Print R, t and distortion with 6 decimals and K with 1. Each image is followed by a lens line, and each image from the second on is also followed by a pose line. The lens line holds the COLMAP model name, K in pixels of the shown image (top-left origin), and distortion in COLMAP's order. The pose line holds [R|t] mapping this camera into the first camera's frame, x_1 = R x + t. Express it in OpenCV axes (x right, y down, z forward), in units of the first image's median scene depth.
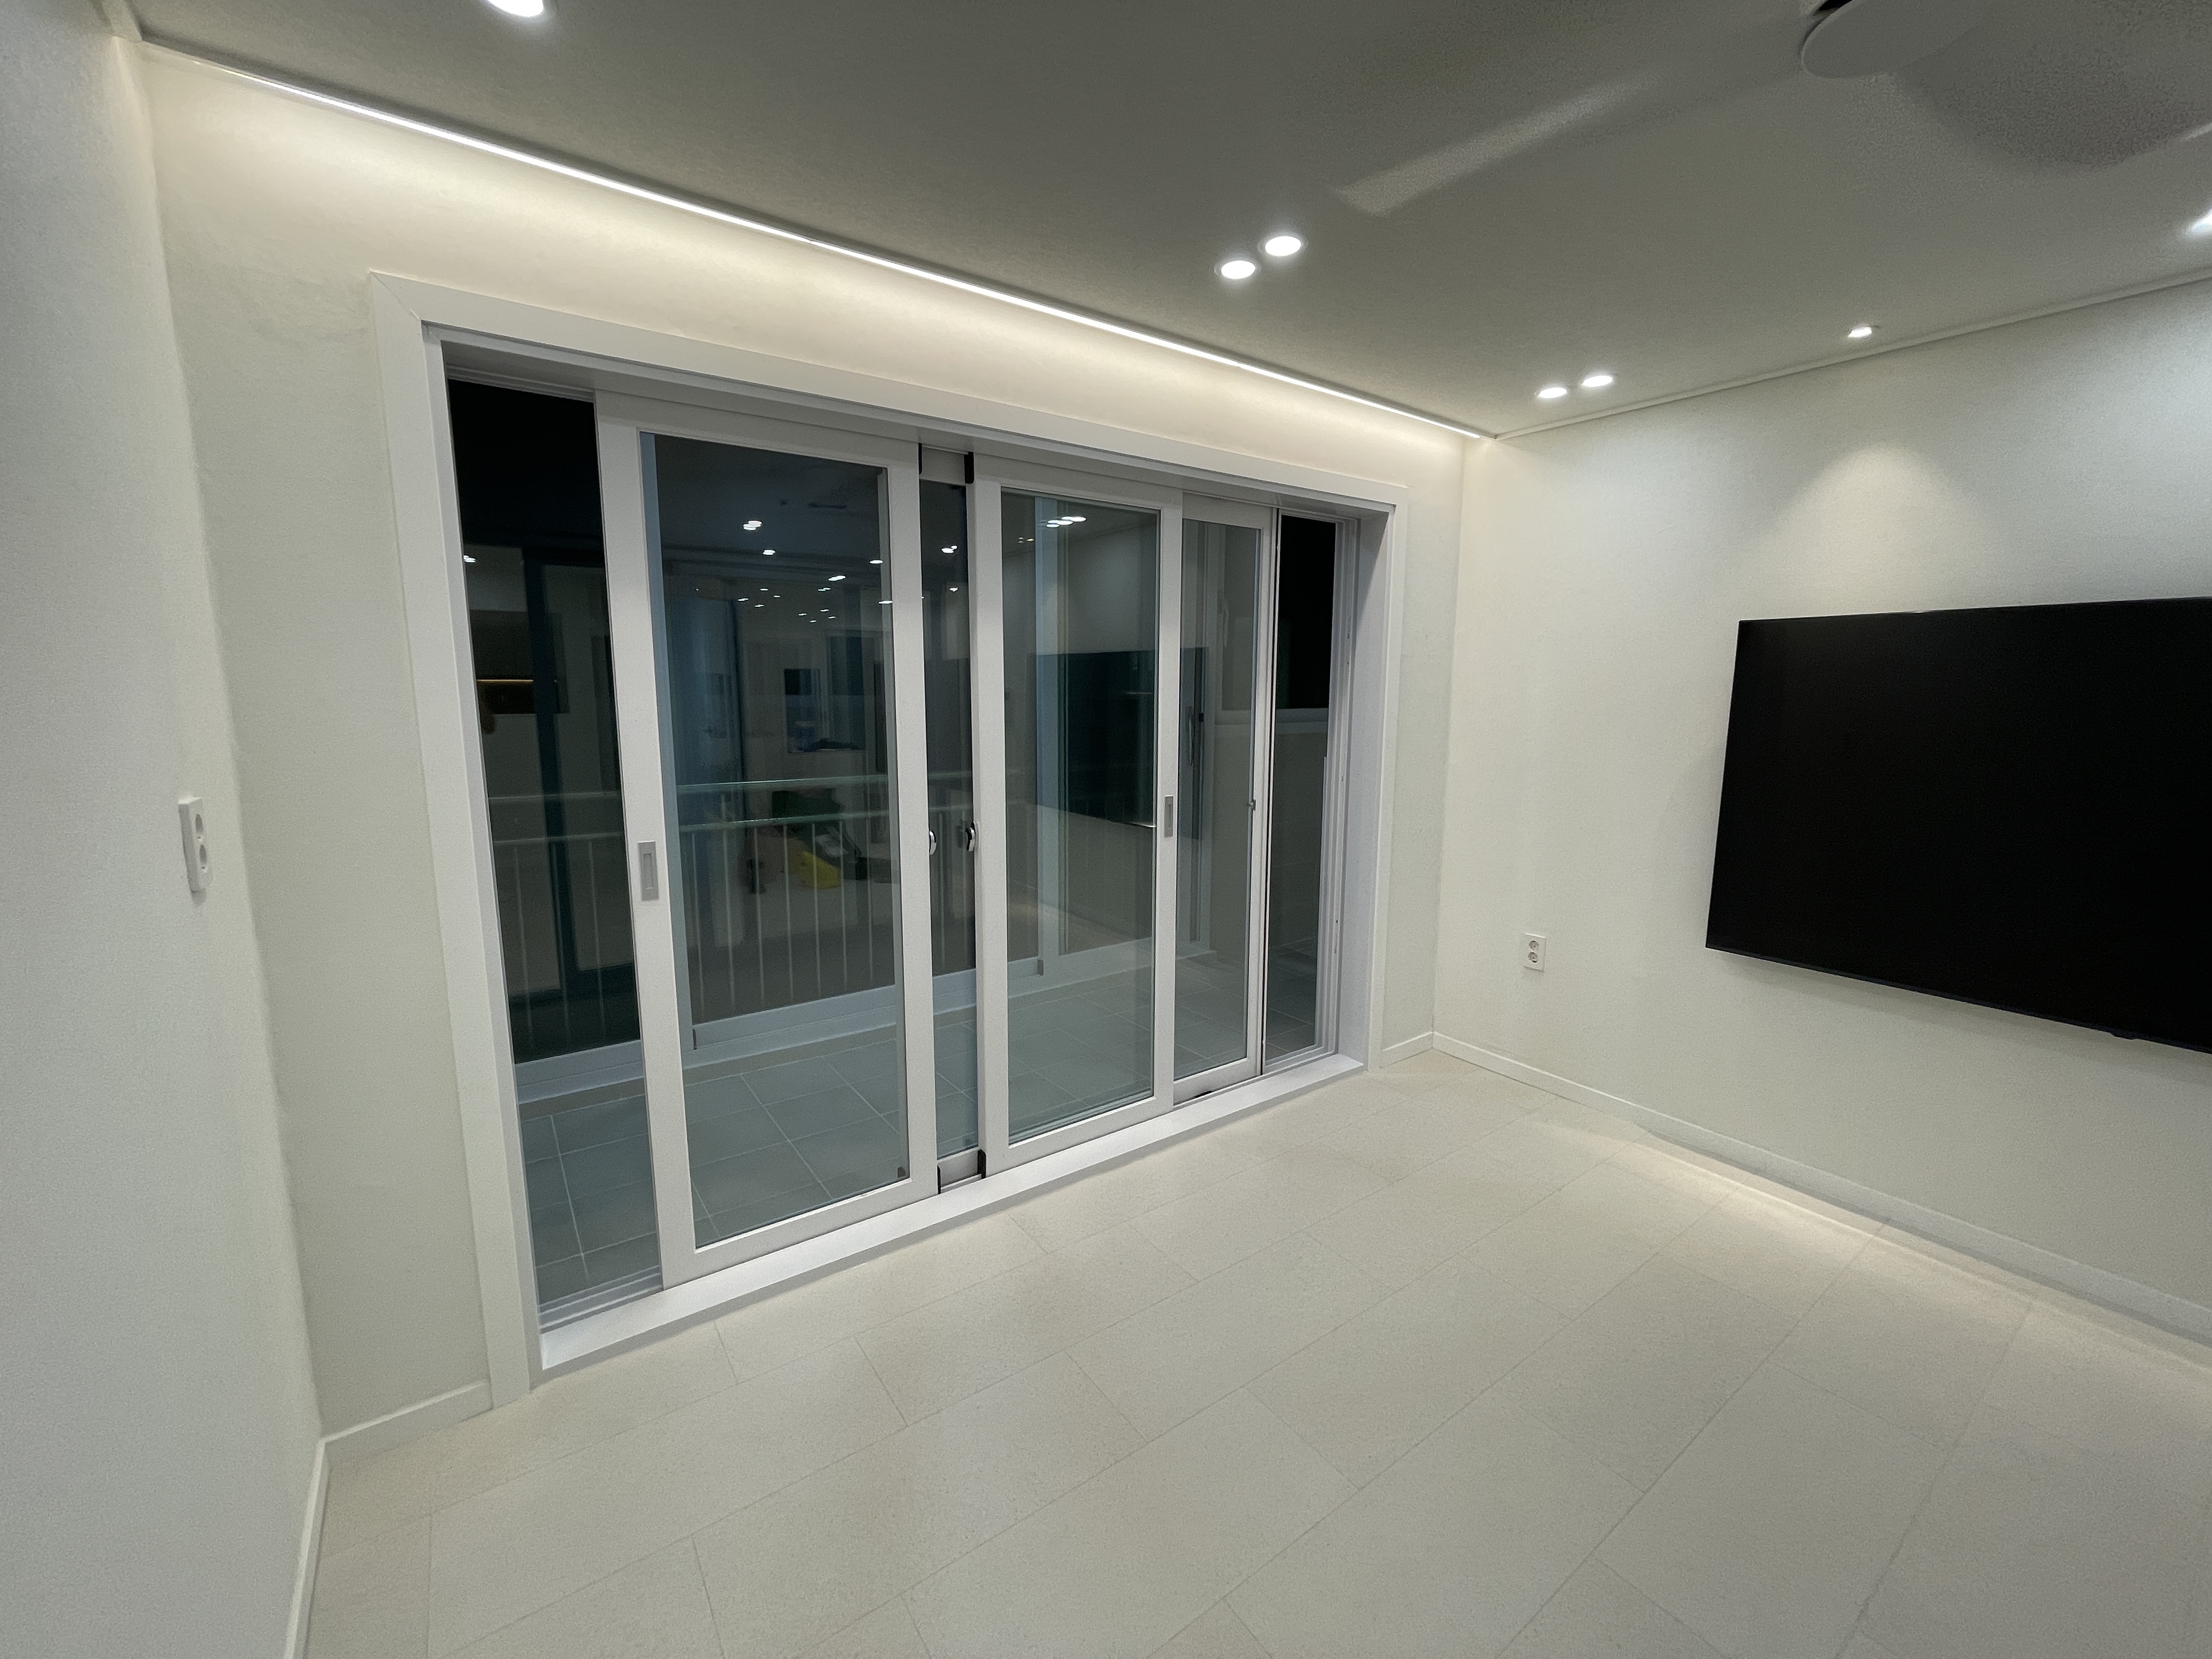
lens RADIAL K [[895.9, 0, 1107.5], [0, 895.9, 820.9], [0, 0, 1]] dist [0.000328, 0.000195]
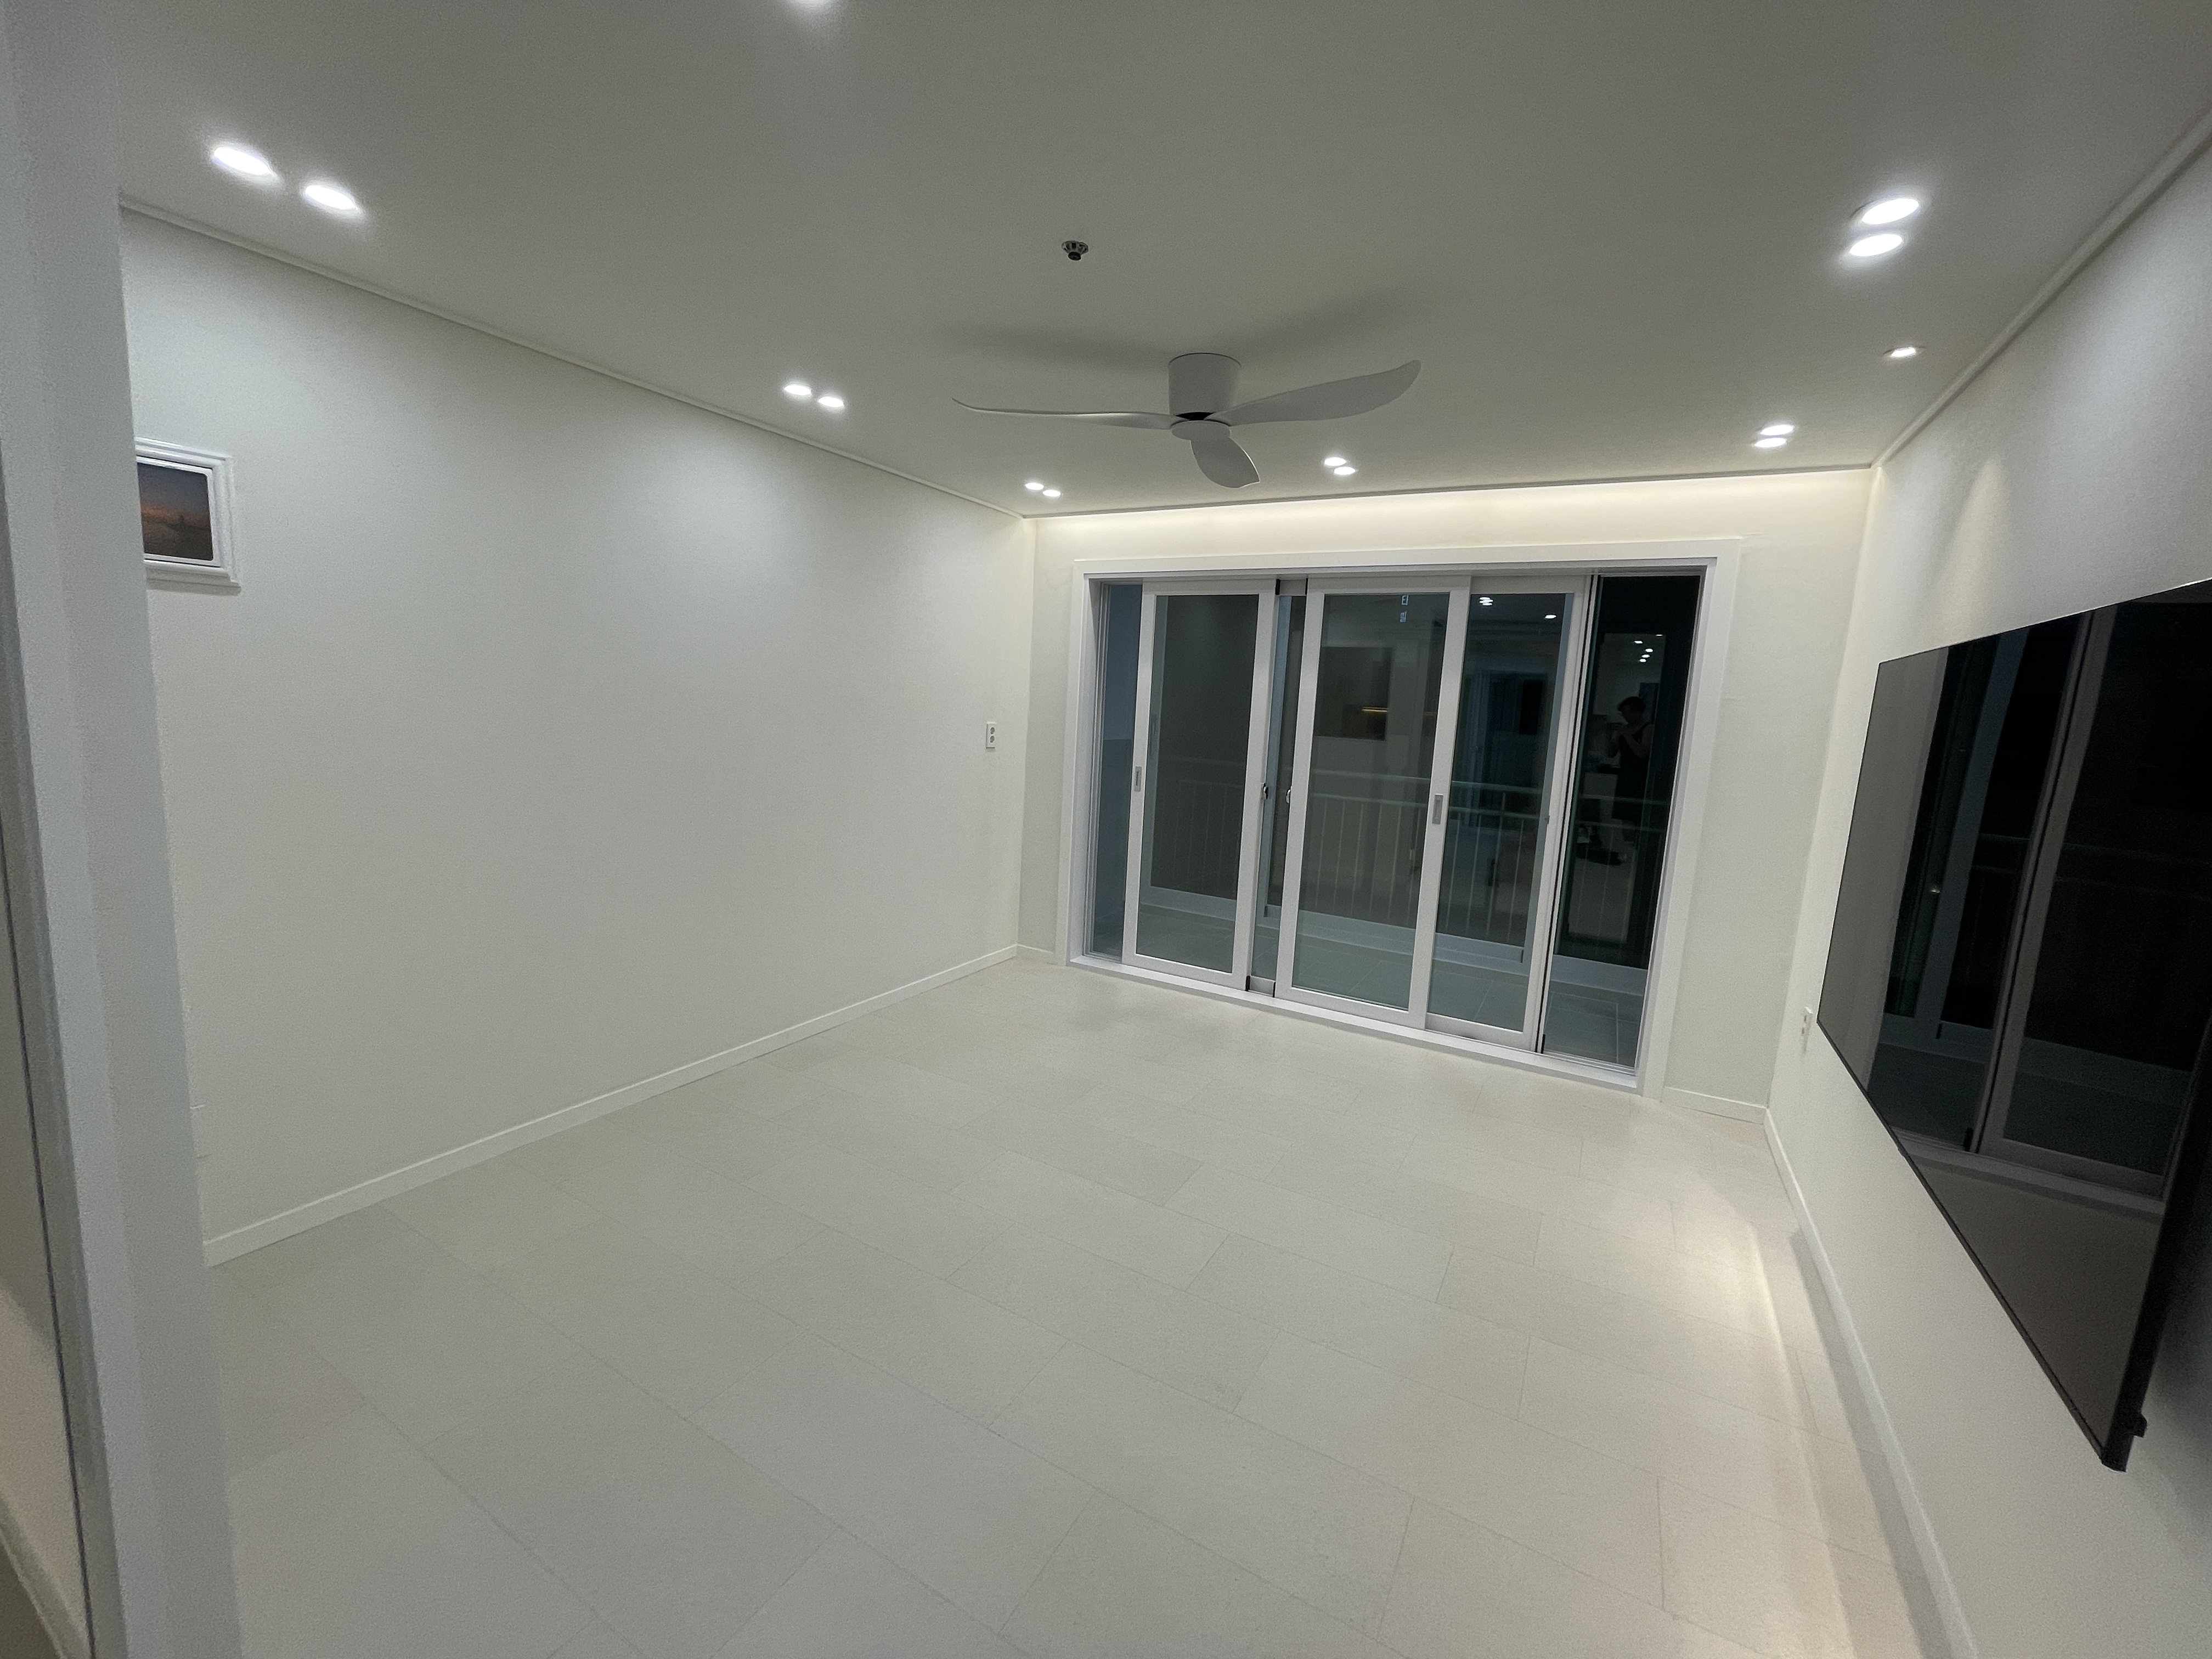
lens RADIAL K [[895.9, 0, 1107.2], [0, 895.9, 824.7], [0, 0, 1]] dist [0.000328, 0.000195]
pose [[0.400812, 0.152182, -0.903433, 1.242320], [-0.178777, 0.980143, 0.085788, -0.012374], [0.898548, 0.127128, 0.420059, -0.039240]]
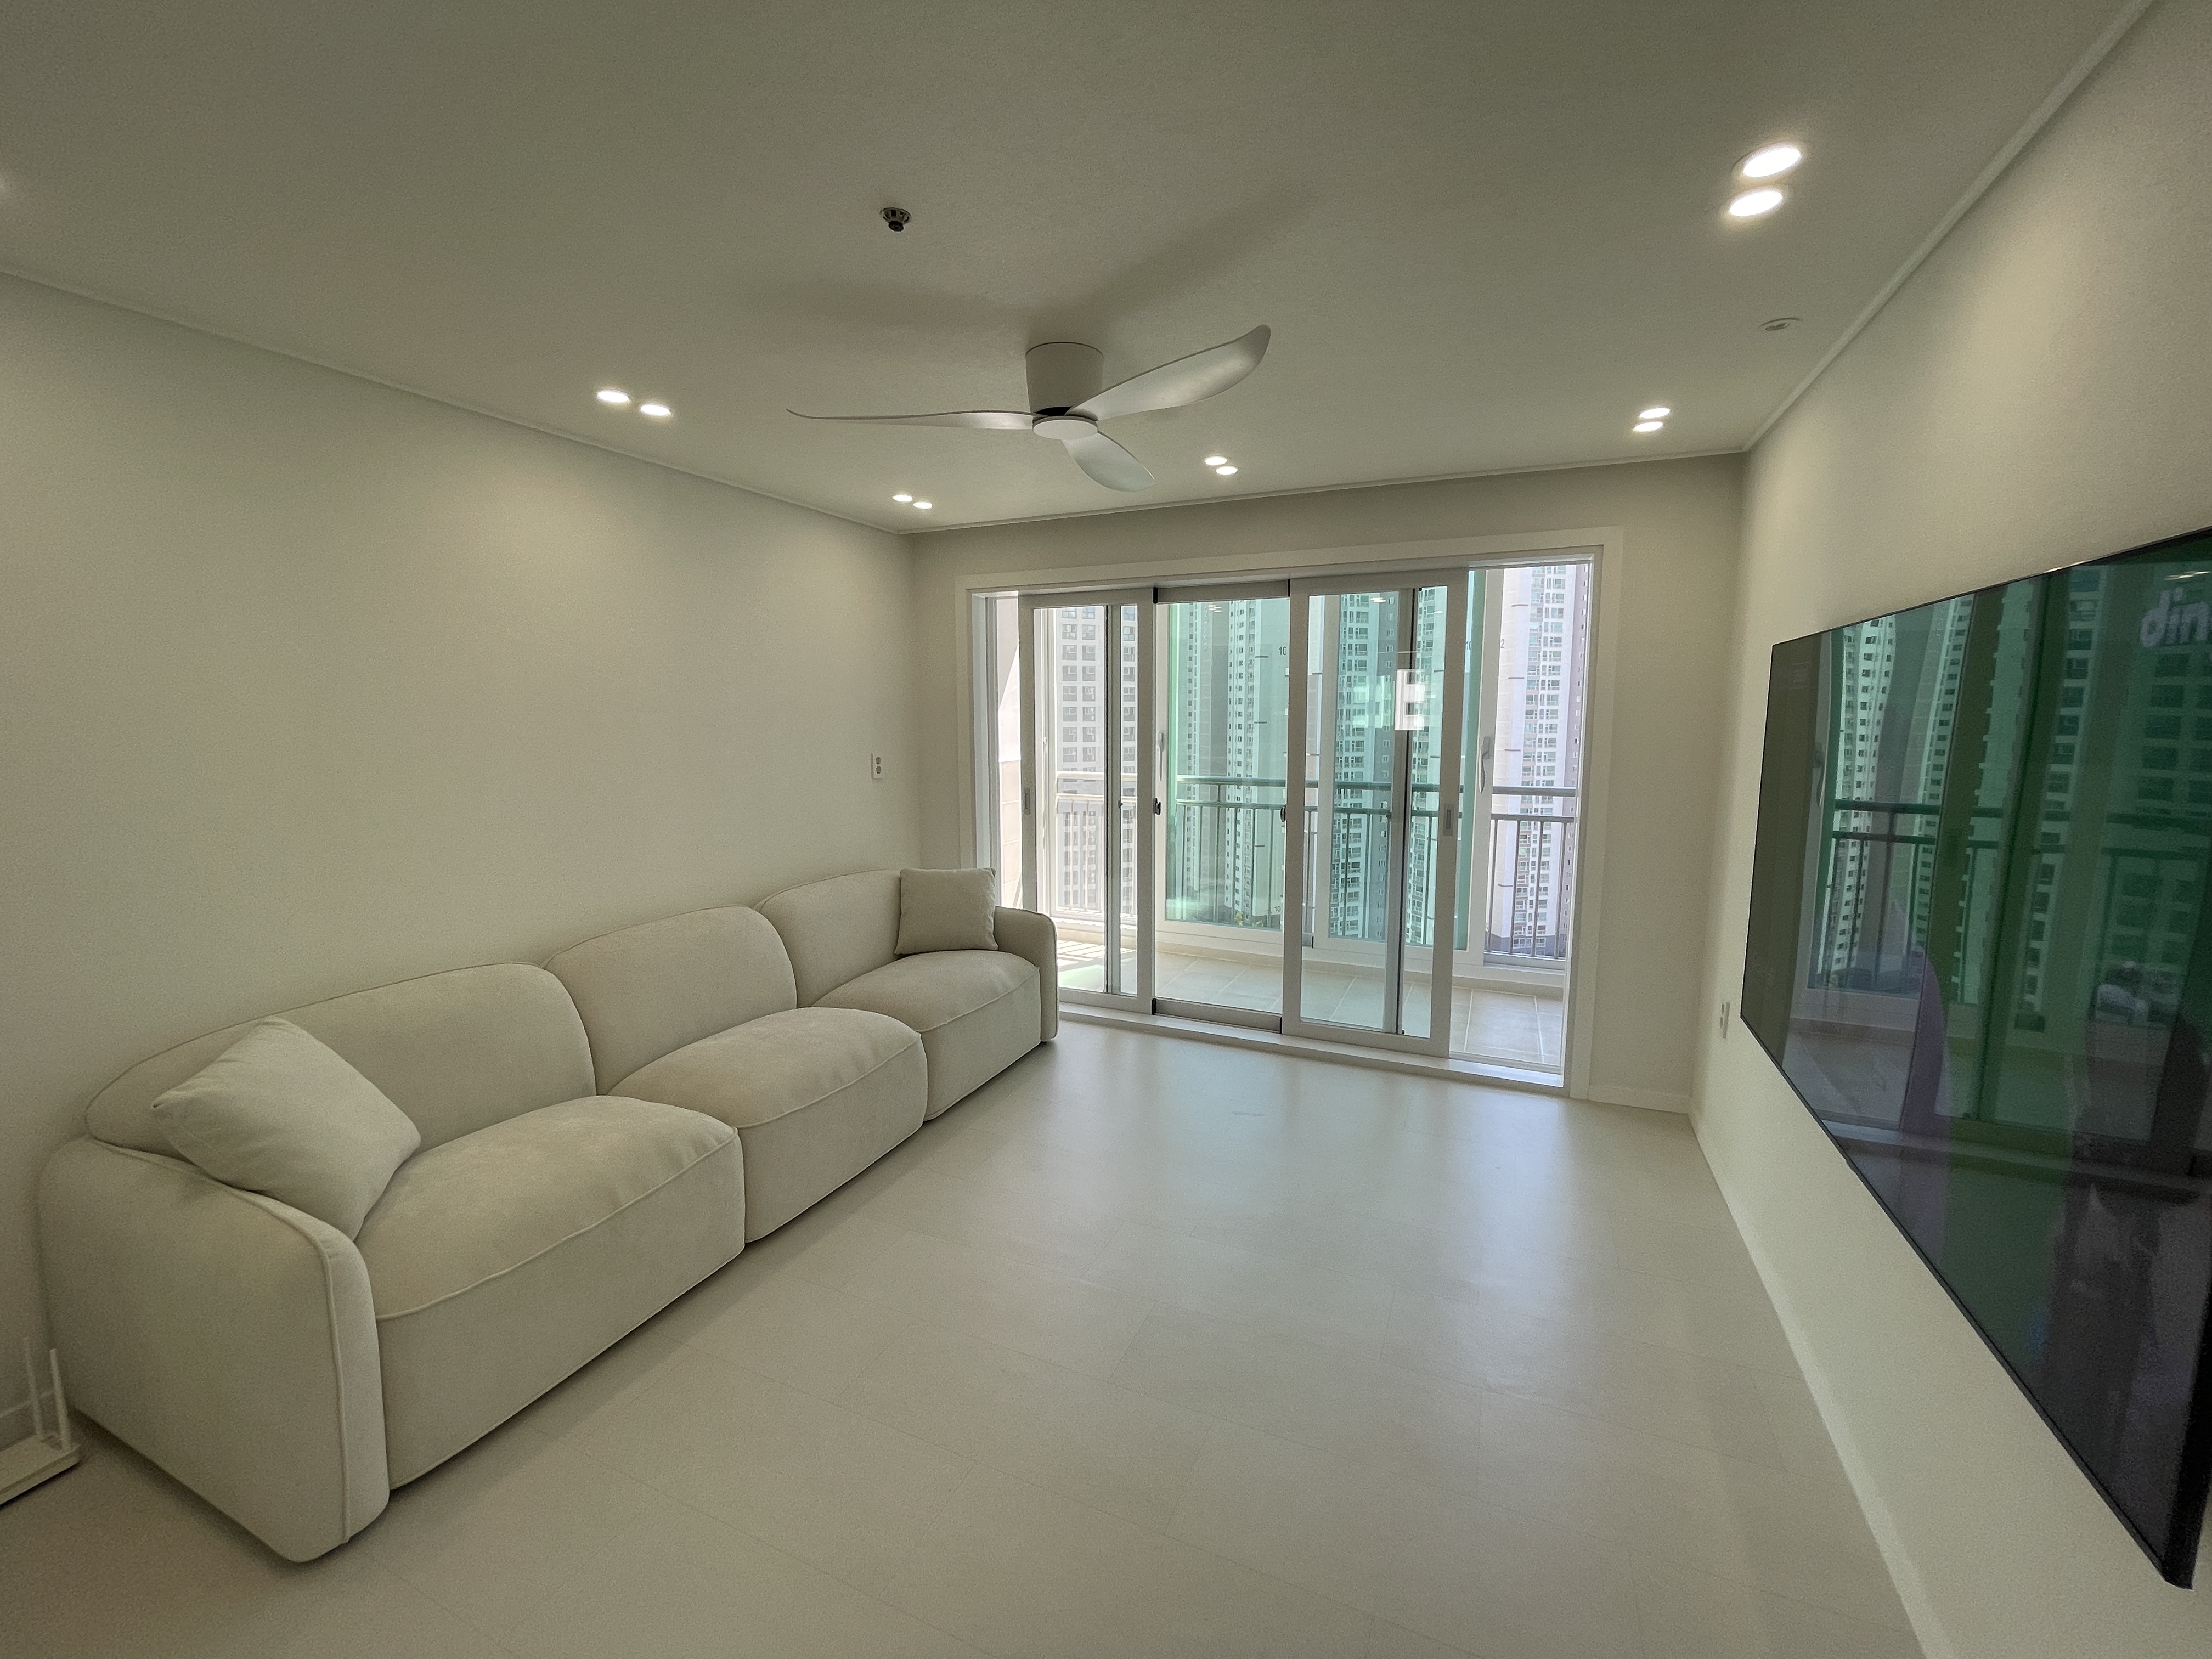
lens RADIAL K [[895.9, 0, 1109.5], [0, 895.9, 817.5], [0, 0, 1]] dist [0.000328, 0.000195]
pose [[0.490452, 0.102726, -0.865392, 1.159167], [-0.118778, 0.991641, 0.050397, -0.035696], [0.863336, 0.078072, 0.498554, 0.040784]]
